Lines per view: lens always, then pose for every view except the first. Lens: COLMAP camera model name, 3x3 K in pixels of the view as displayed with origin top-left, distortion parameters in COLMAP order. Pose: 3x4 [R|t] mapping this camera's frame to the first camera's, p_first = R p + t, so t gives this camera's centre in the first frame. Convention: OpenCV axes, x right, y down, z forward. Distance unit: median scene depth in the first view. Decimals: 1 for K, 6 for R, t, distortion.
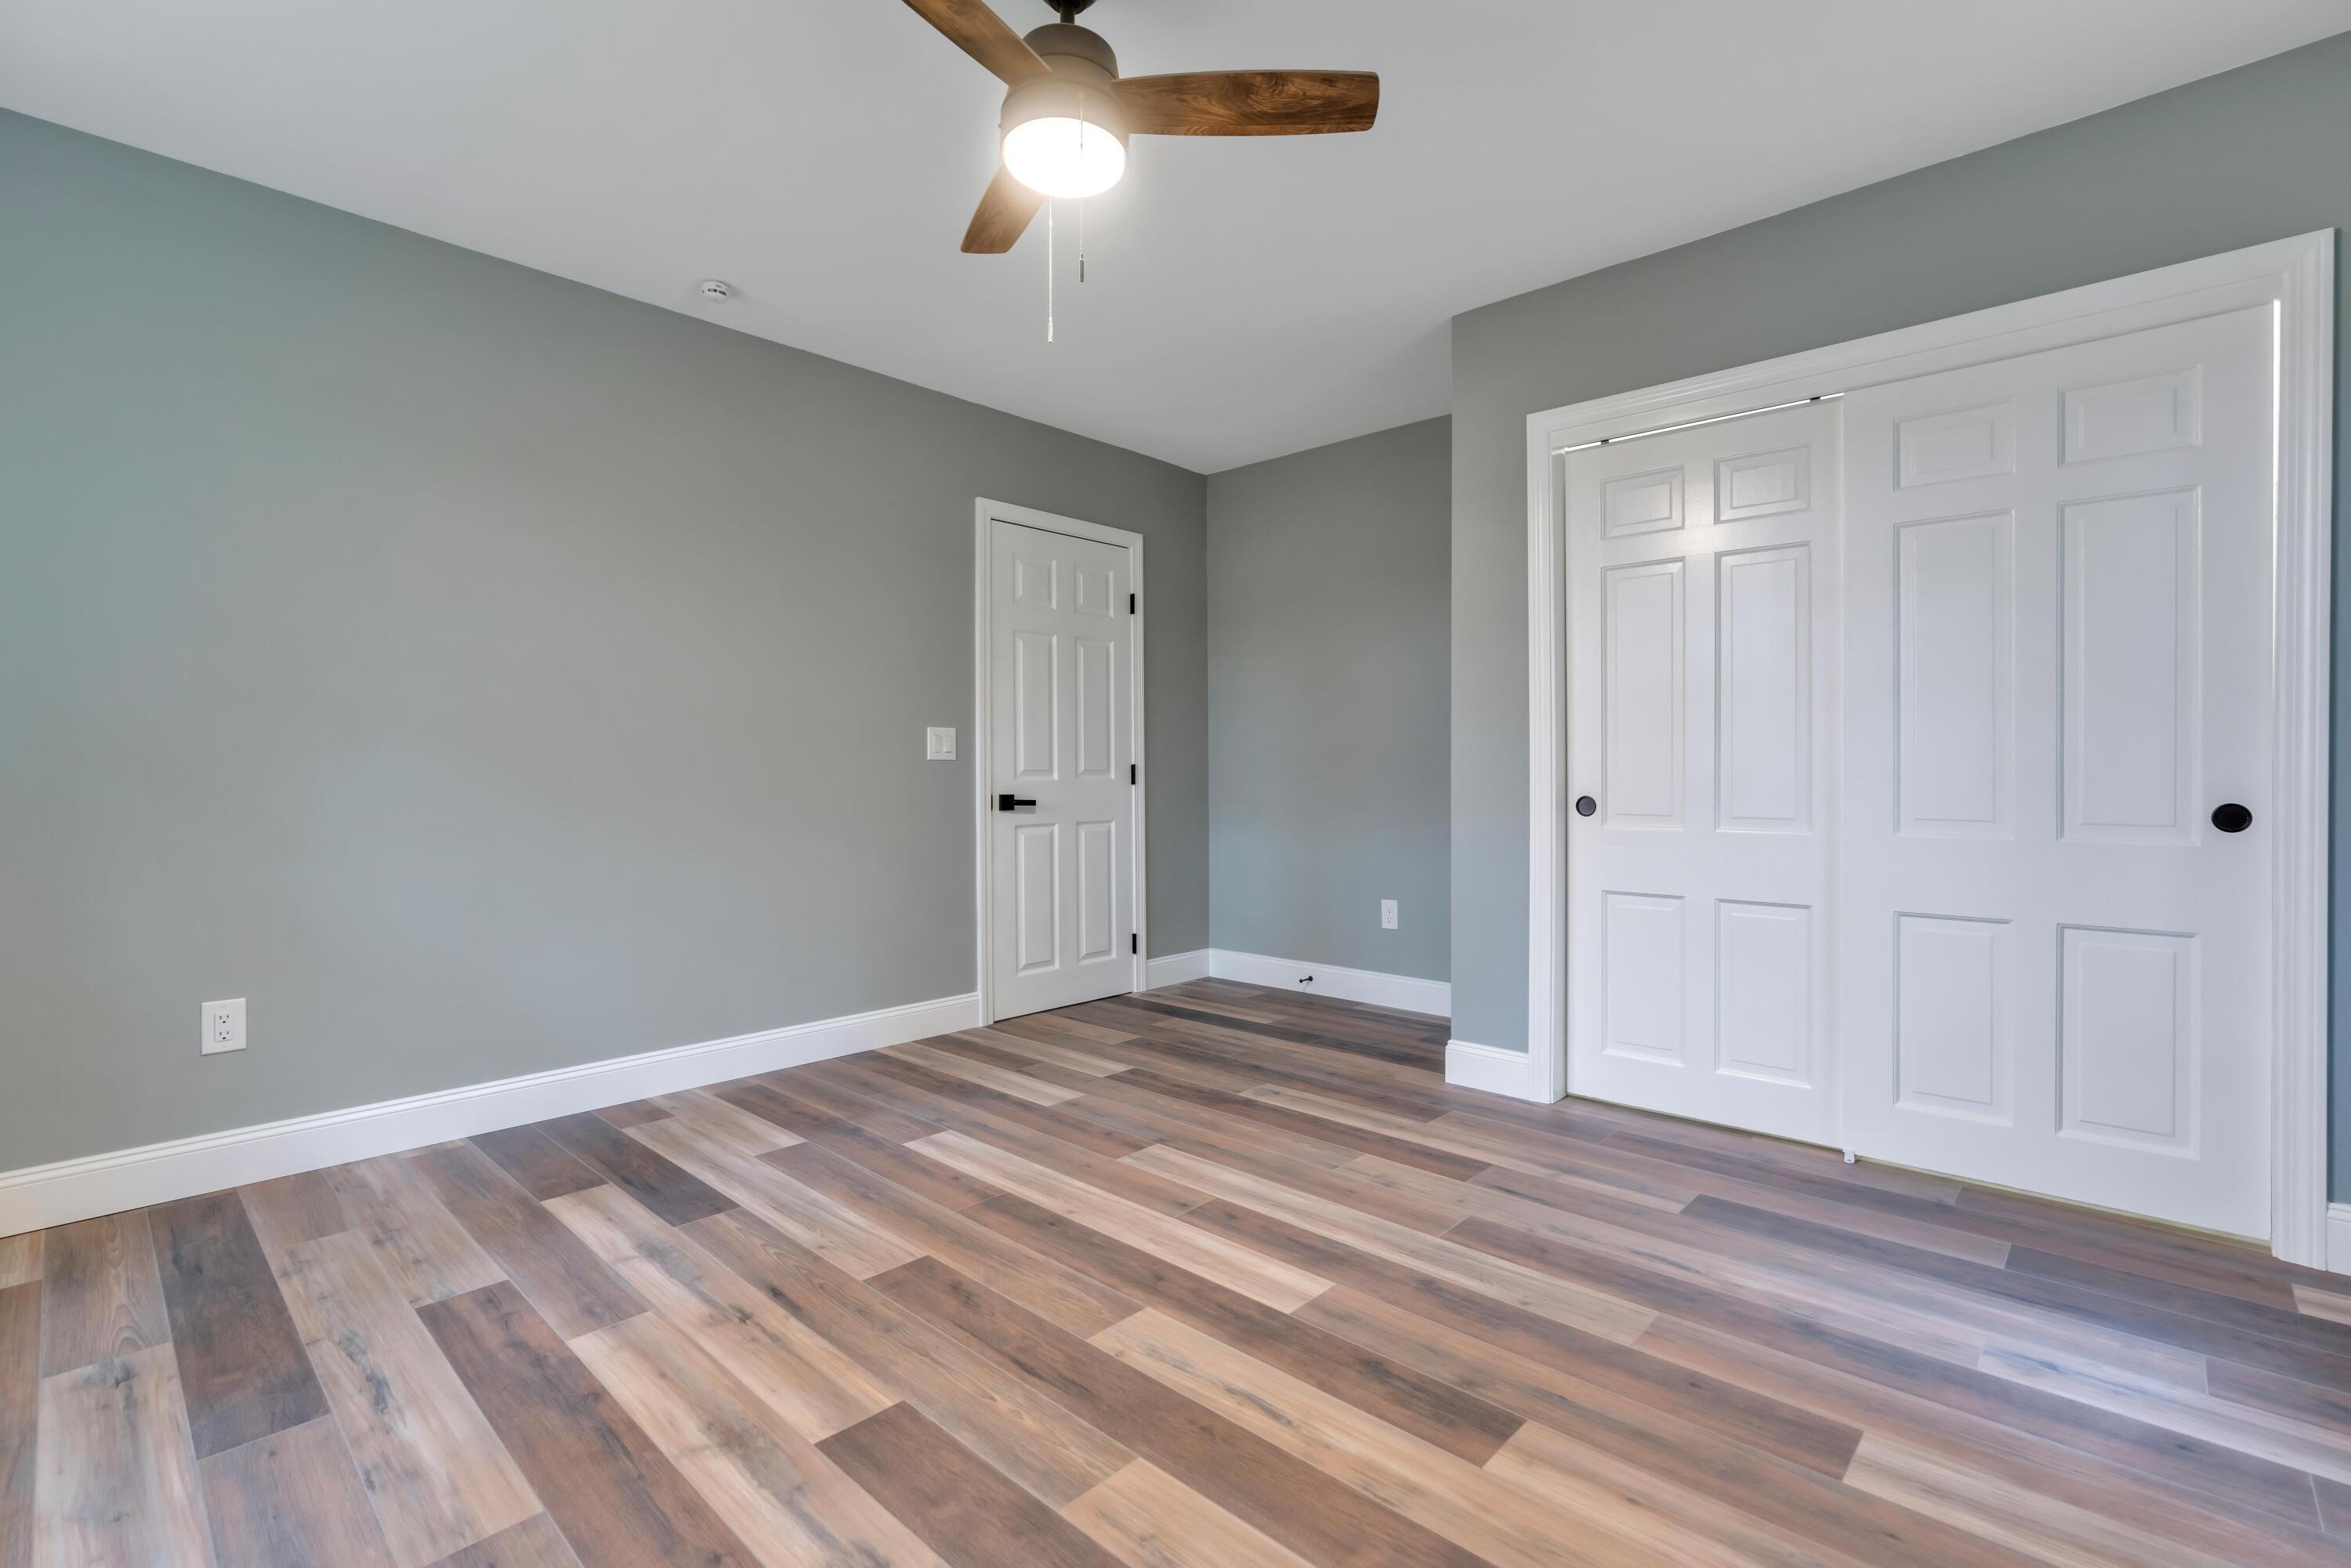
lens RADIAL K [[1045.7, 0, 1174.5], [0, 1045.7, 780.7], [0, 0, 1]] dist [0.001250, 0.000201]
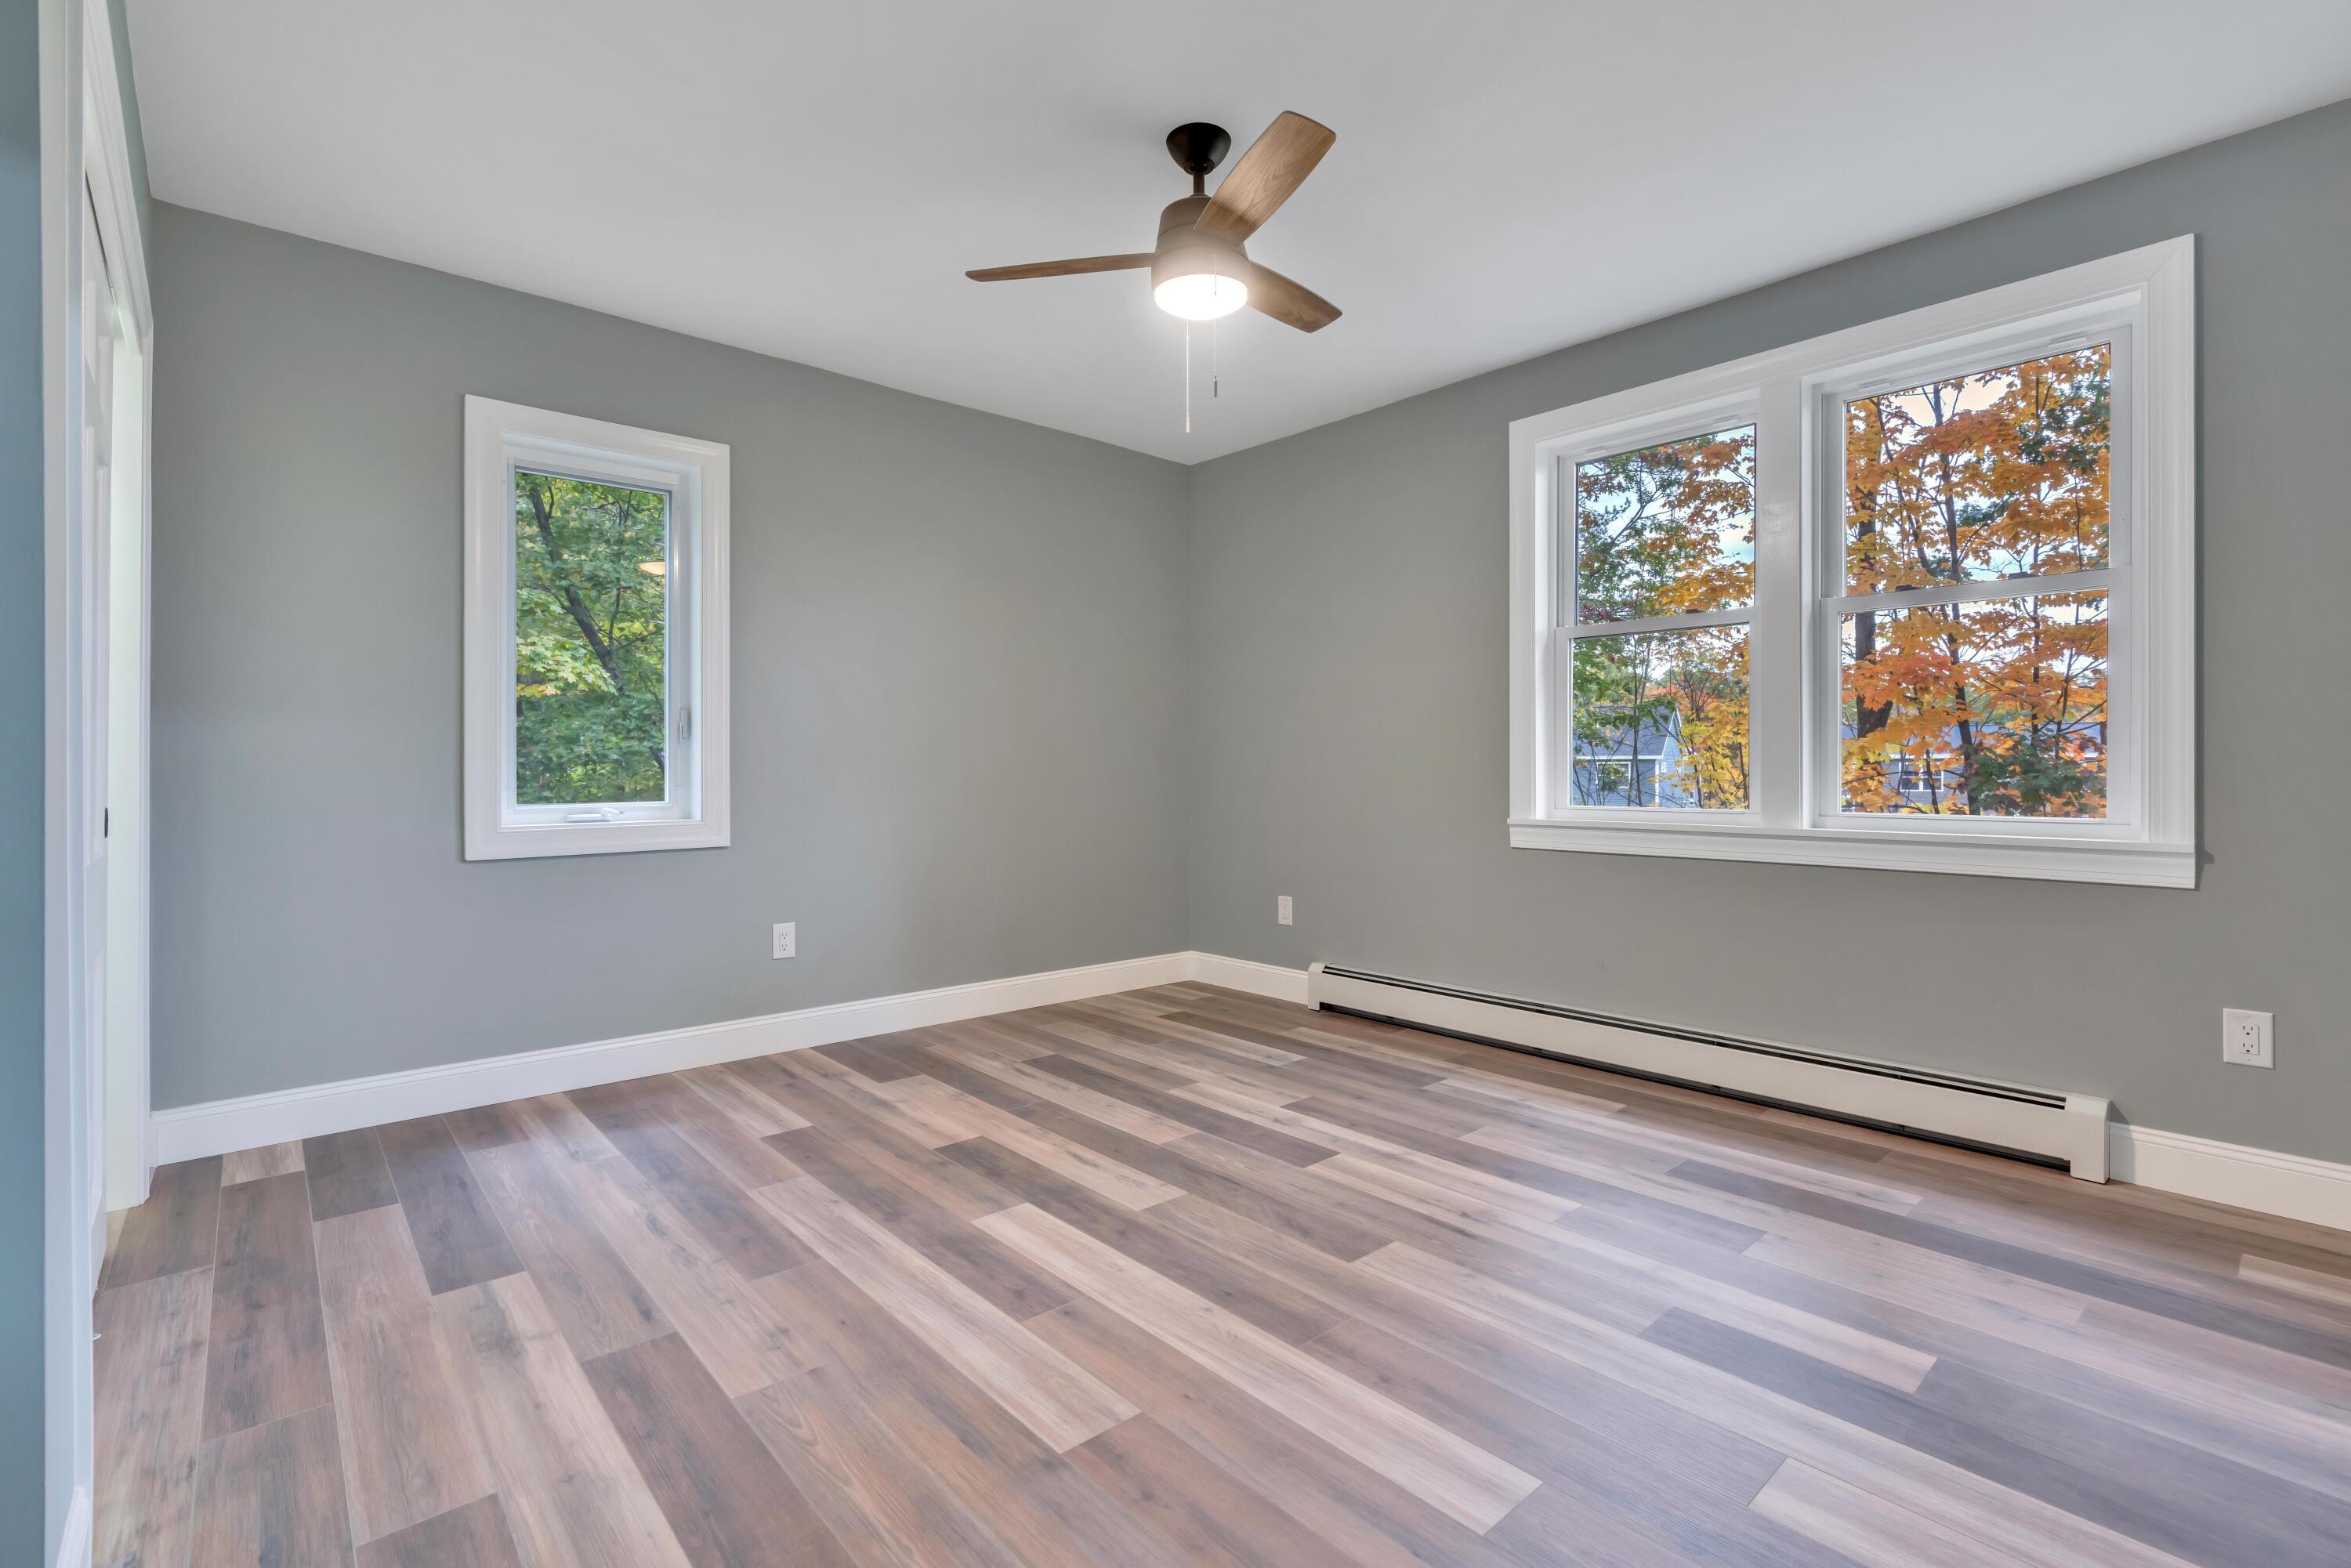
lens RADIAL K [[1045.7, 0, 1176.4], [0, 1045.7, 776.3], [0, 0, 1]] dist [0.001250, 0.000201]
pose [[-0.995961, 0.004630, 0.089666, -0.169122], [0.005564, 0.999933, 0.010168, -0.014365], [-0.089613, 0.010626, -0.995920, 2.046162]]
